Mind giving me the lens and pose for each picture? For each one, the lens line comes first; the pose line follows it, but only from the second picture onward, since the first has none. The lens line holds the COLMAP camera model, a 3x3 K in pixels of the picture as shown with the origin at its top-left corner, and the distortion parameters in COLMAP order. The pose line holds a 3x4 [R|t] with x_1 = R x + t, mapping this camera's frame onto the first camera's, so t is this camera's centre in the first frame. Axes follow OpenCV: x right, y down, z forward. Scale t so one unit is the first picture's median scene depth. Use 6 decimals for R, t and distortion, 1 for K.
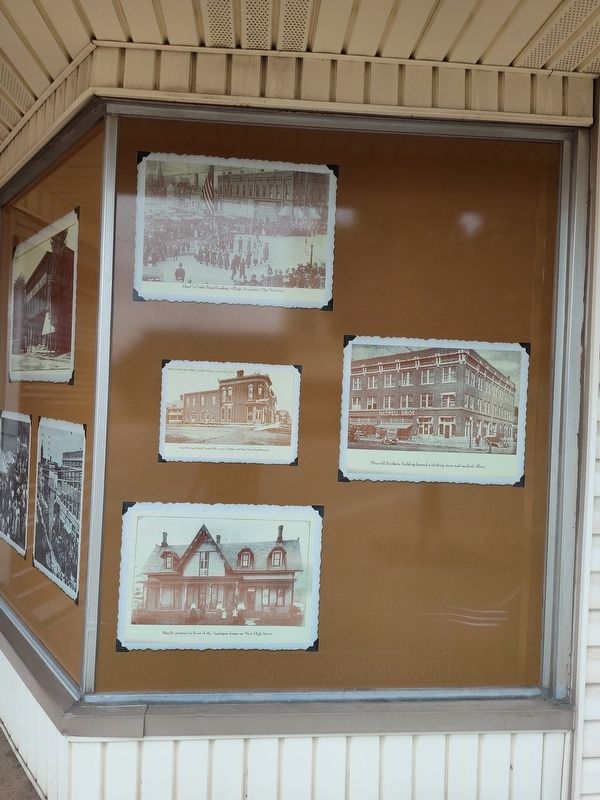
lens RADIAL K [[548.7, 0, 299.6], [0, 548.7, 401.2], [0, 0, 1]] dist [0.037450, -0.034735]
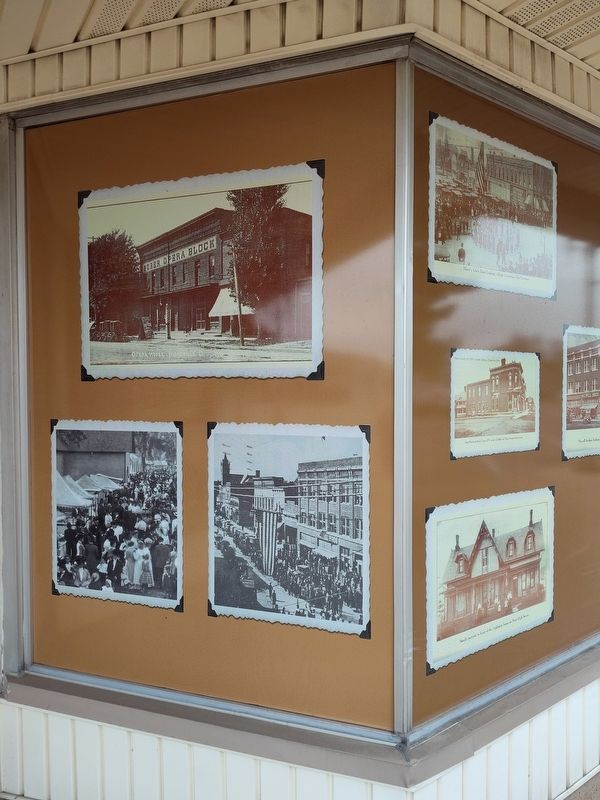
lens RADIAL K [[548.7, 0, 300.0], [0, 548.7, 404.4], [0, 0, 1]] dist [0.037450, -0.034735]
pose [[0.862352, -0.053660, 0.503458, -0.921393], [0.041130, 0.998506, 0.035973, -0.025195], [-0.504636, -0.010314, 0.863271, 0.332917]]
